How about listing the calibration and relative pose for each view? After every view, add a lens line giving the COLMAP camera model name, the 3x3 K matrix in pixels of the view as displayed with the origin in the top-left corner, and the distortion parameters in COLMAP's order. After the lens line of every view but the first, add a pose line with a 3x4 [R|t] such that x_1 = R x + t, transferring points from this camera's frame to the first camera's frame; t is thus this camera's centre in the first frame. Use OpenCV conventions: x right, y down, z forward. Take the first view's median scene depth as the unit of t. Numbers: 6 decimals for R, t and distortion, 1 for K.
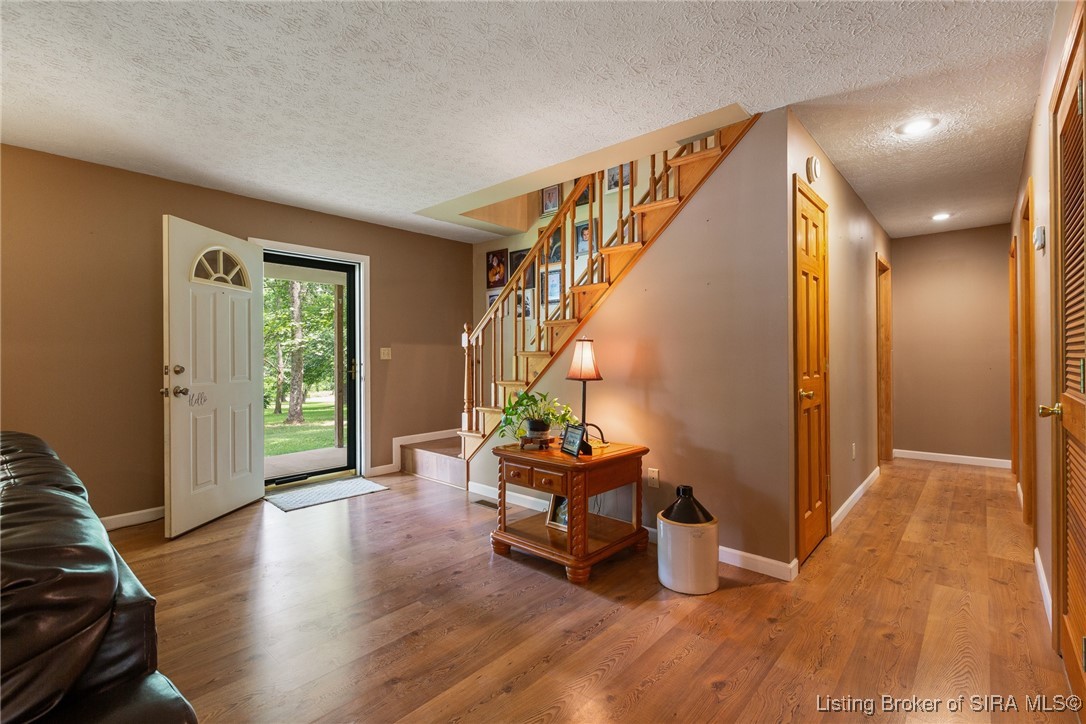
lens RADIAL K [[493.8, 0, 552.3], [0, 493.8, 354.4], [0, 0, 1]] dist [0.008405, -0.000128]
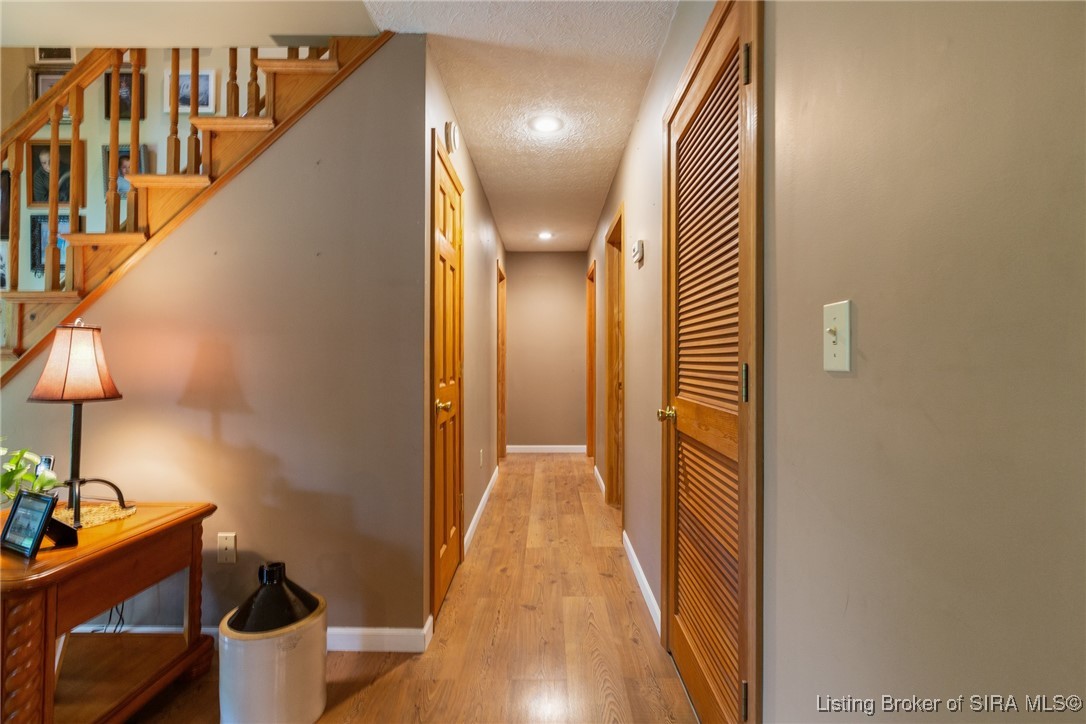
lens RADIAL K [[484.0, 0, 544.0], [0, 484.0, 356.0], [0, 0, 1]] dist [0.001561, 0.000164]
pose [[0.757993, 0.009923, 0.652187, 0.106447], [-0.007931, 0.999951, -0.005997, 0.001750], [-0.652215, -0.000627, 0.758034, 0.260110]]
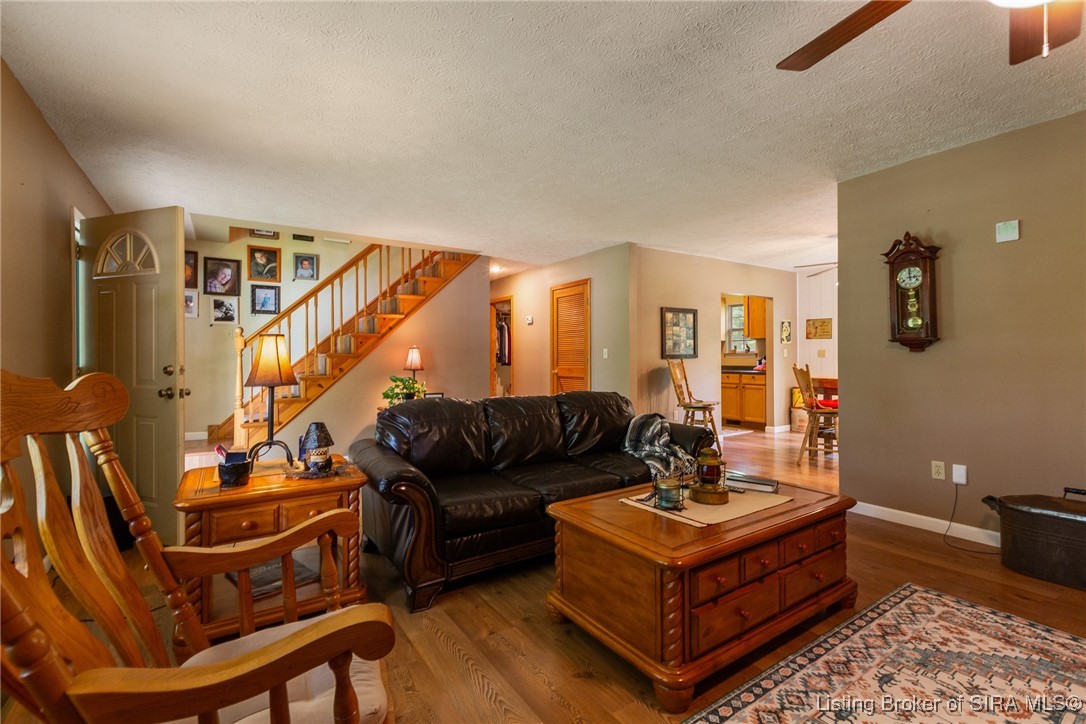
lens RADIAL K [[484.0, 0, 544.0], [0, 484.0, 356.0], [0, 0, 1]] dist [0.001561, 0.000164]
pose [[0.264244, 0.007236, 0.964429, -1.501887], [-0.000078, 0.999972, -0.007482, 0.012006], [-0.964456, 0.001901, 0.264237, 0.084689]]
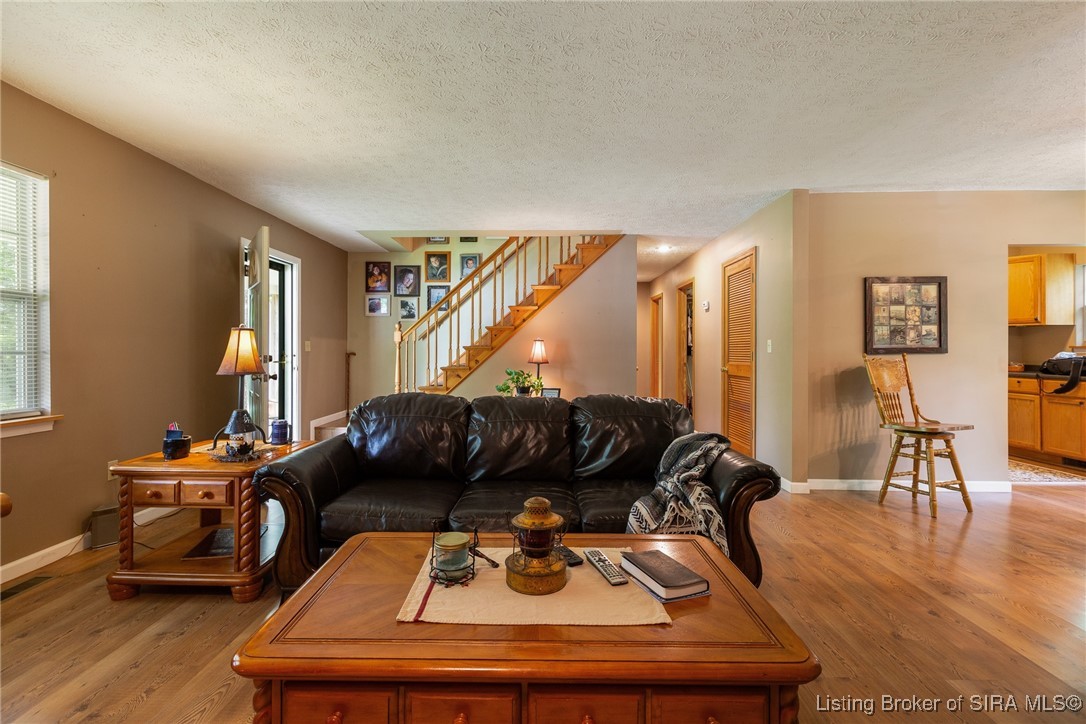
lens RADIAL K [[492.5, 0, 536.8], [0, 492.5, 348.8], [0, 0, 1]] dist [0.000771, 0.000074]
pose [[0.766384, 0.009438, 0.642314, -1.039354], [-0.008284, 0.999954, -0.004809, 0.008224], [-0.642330, -0.001635, 0.766427, -0.306223]]
